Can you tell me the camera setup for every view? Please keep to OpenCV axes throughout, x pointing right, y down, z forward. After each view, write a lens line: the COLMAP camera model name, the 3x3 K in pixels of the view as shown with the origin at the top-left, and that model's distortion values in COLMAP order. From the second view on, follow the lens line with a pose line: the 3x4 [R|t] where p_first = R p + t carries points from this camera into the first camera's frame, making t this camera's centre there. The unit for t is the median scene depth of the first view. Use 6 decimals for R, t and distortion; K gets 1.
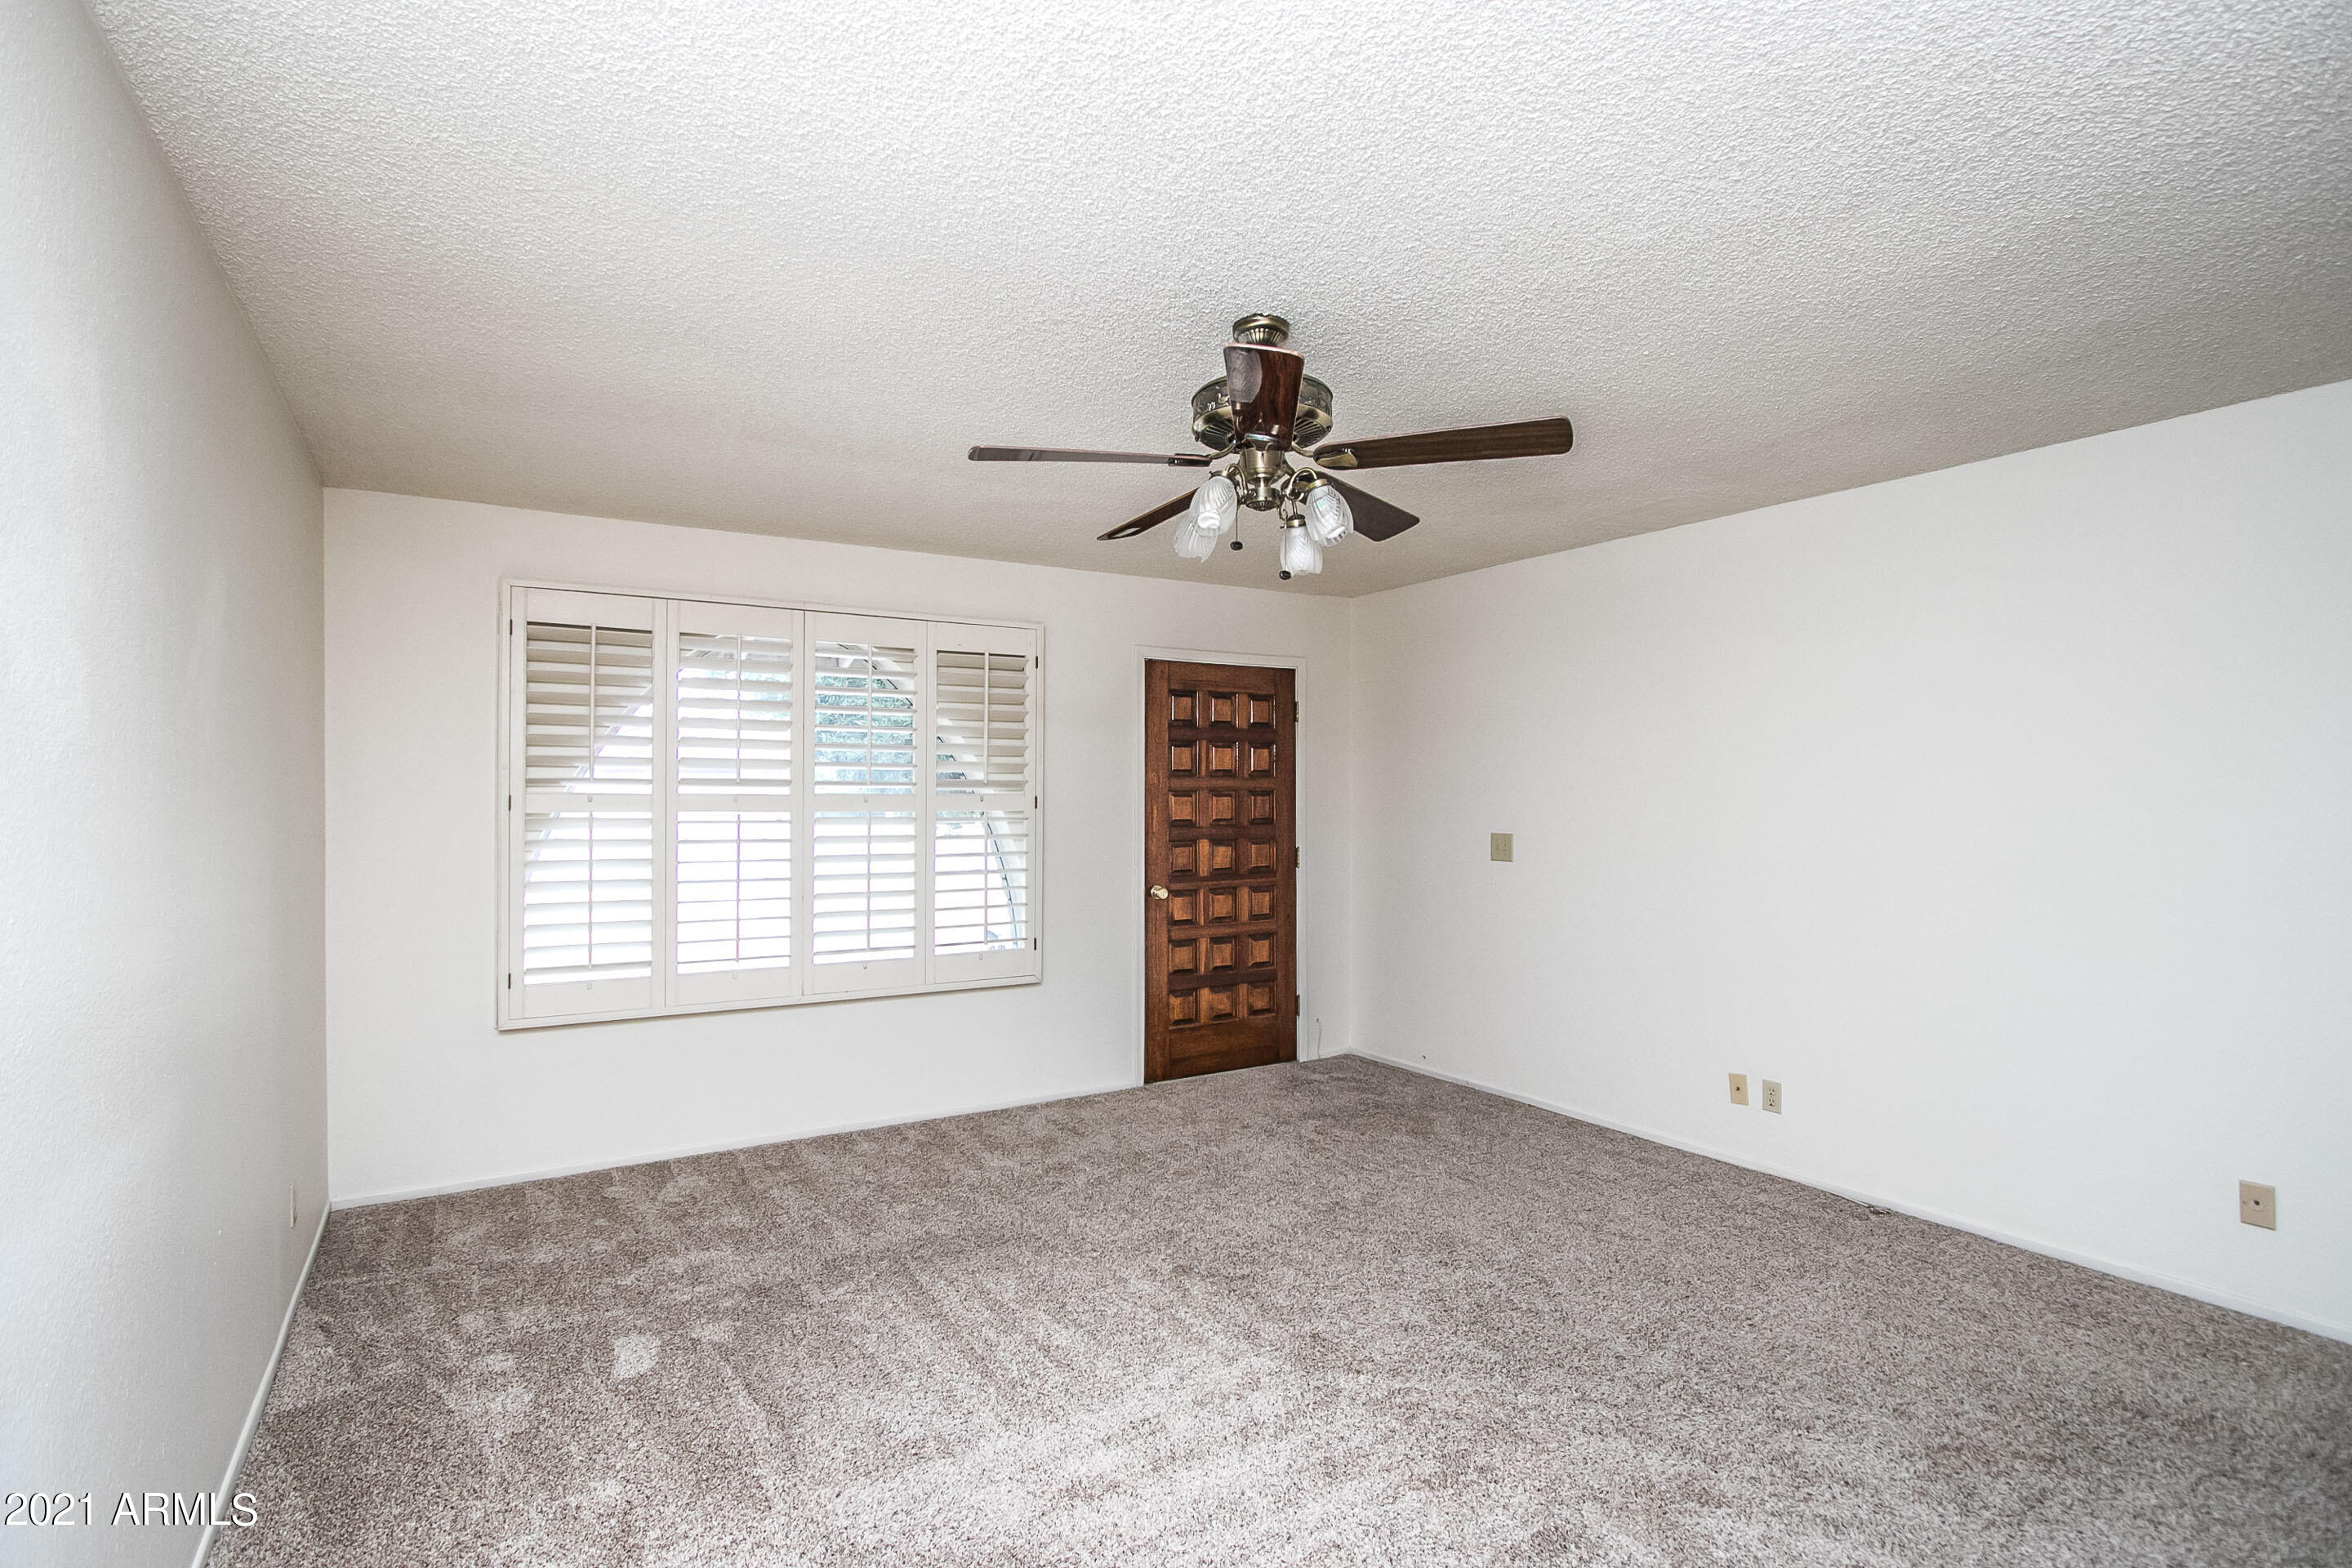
lens RADIAL K [[1137.9, 0, 1170.0], [0, 1137.9, 793.6], [0, 0, 1]] dist [-0.017818, 0.003738]
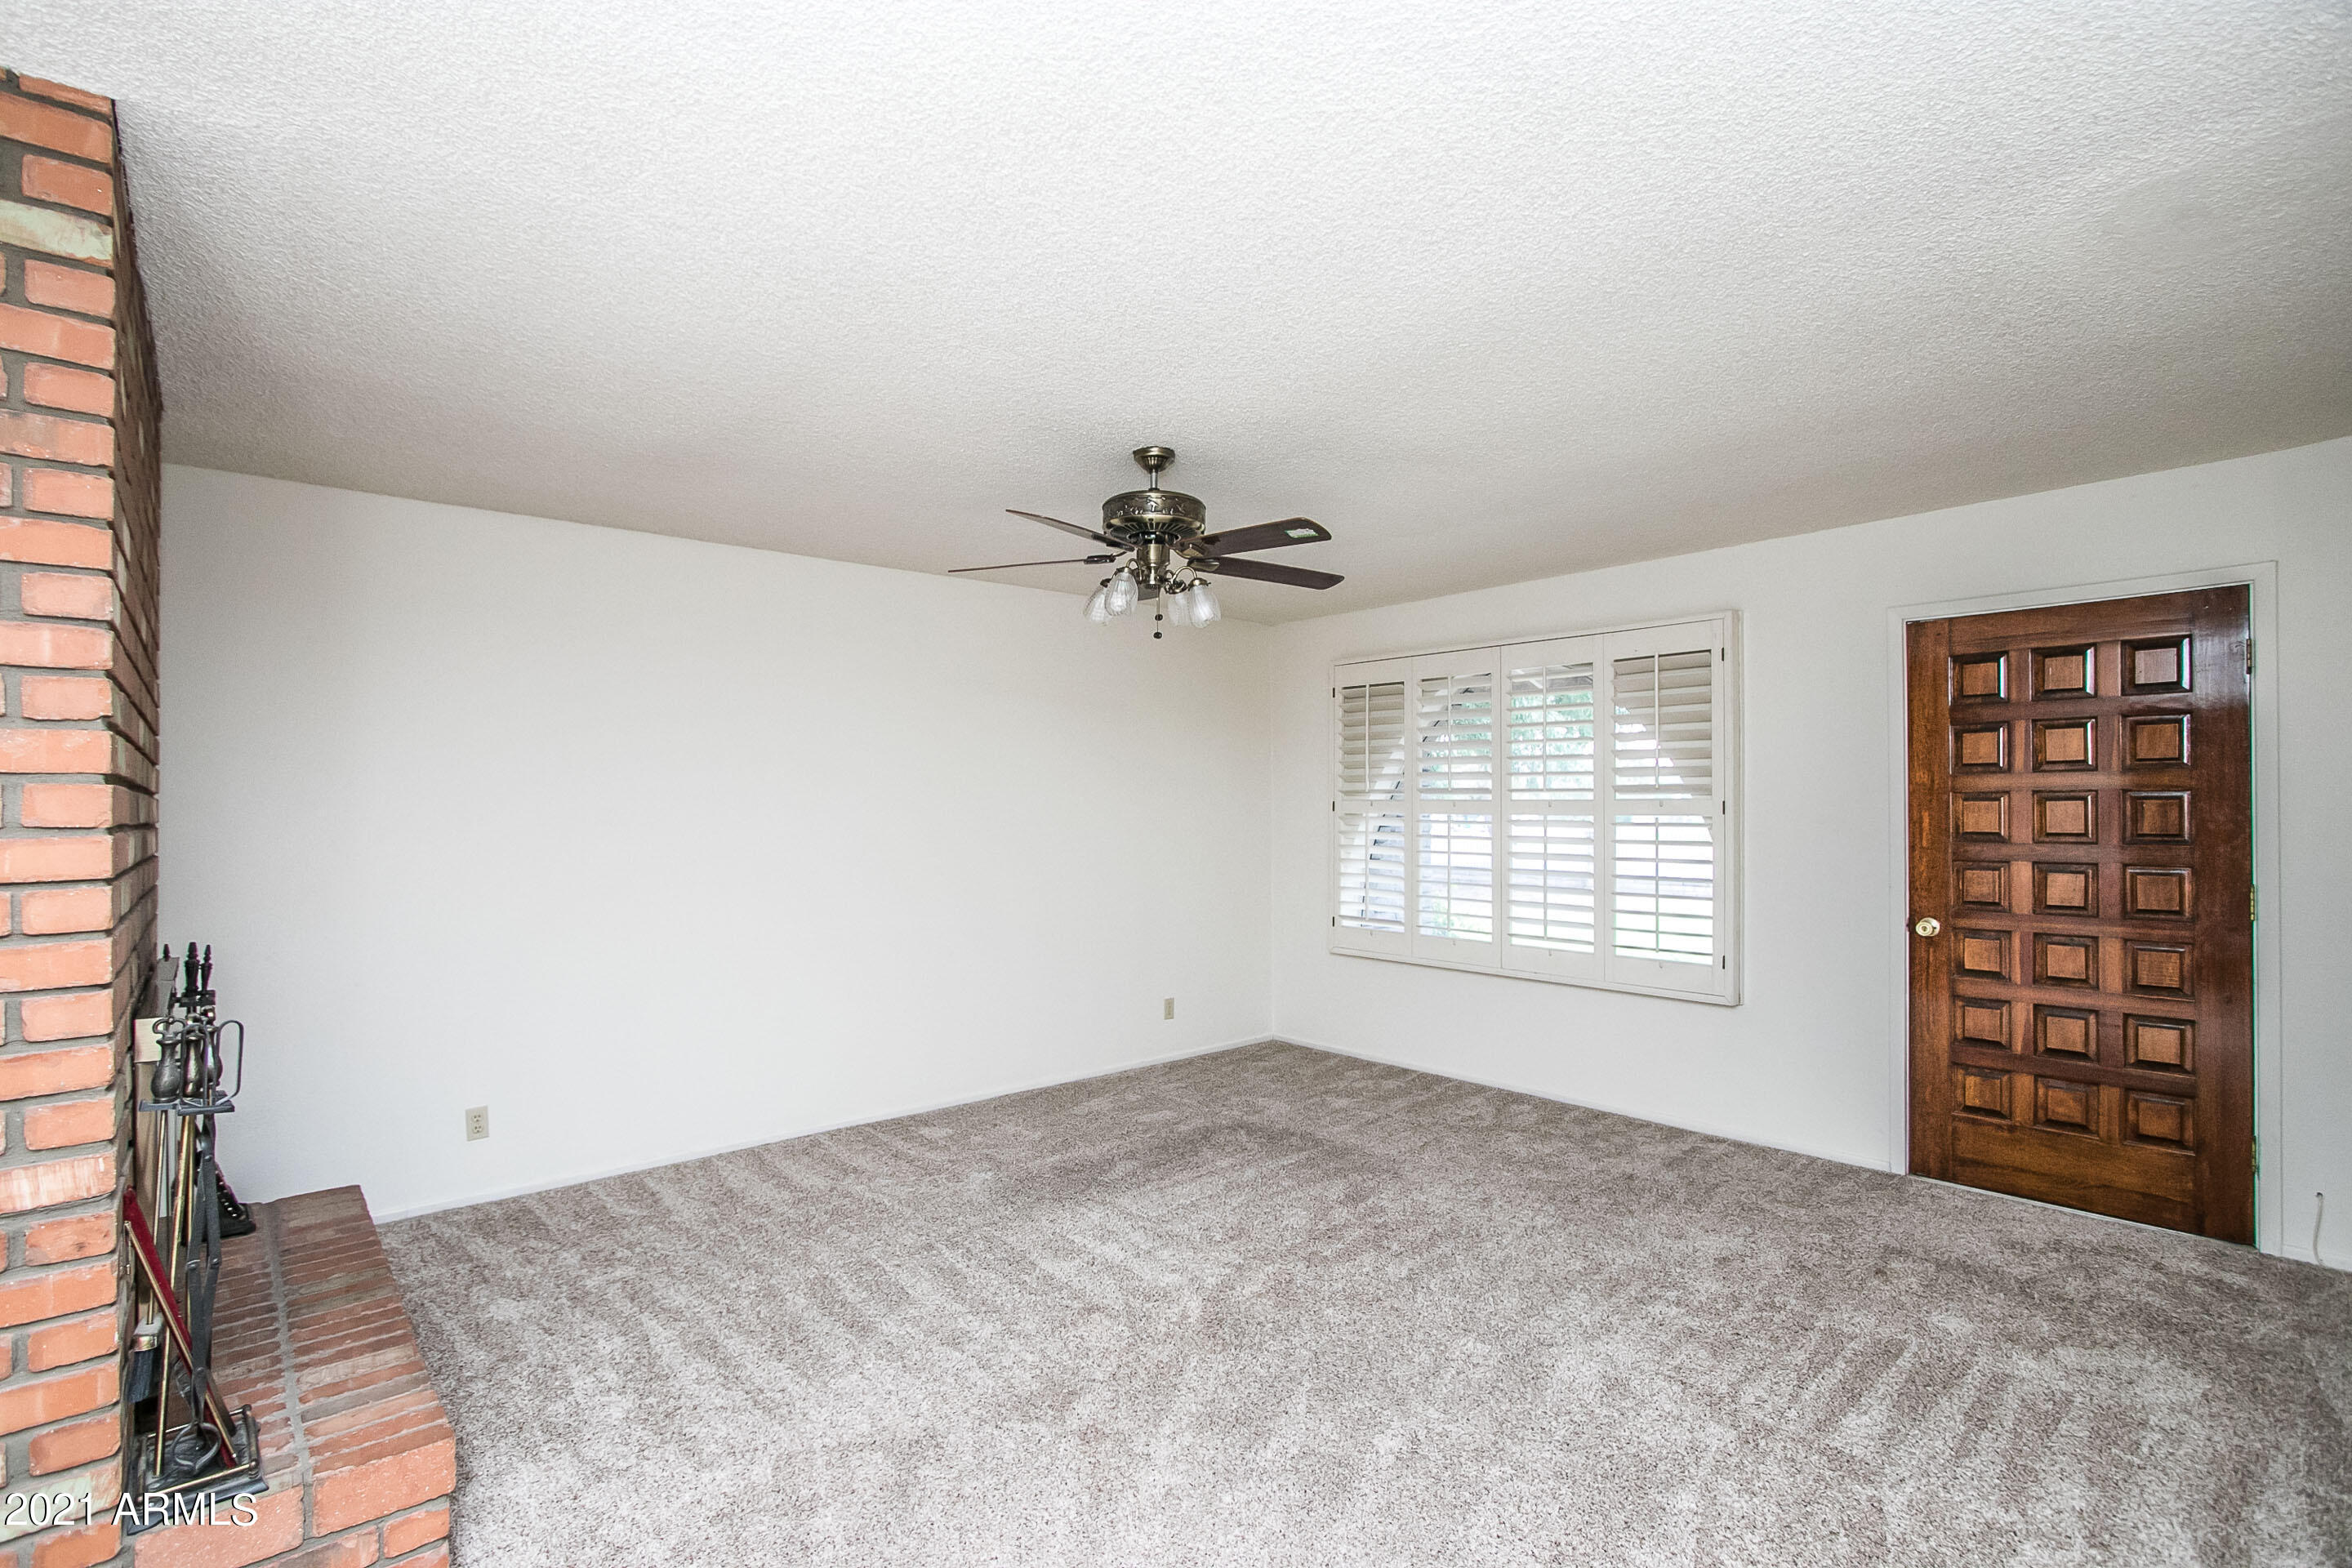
lens RADIAL K [[1137.9, 0, 1167.5], [0, 1137.9, 784.9], [0, 0, 1]] dist [-0.017818, 0.003738]
pose [[0.151054, -0.017884, -0.988364, 0.678818], [0.002572, 0.999840, -0.017698, 0.004260], [0.988522, 0.000132, 0.151076, 0.397129]]
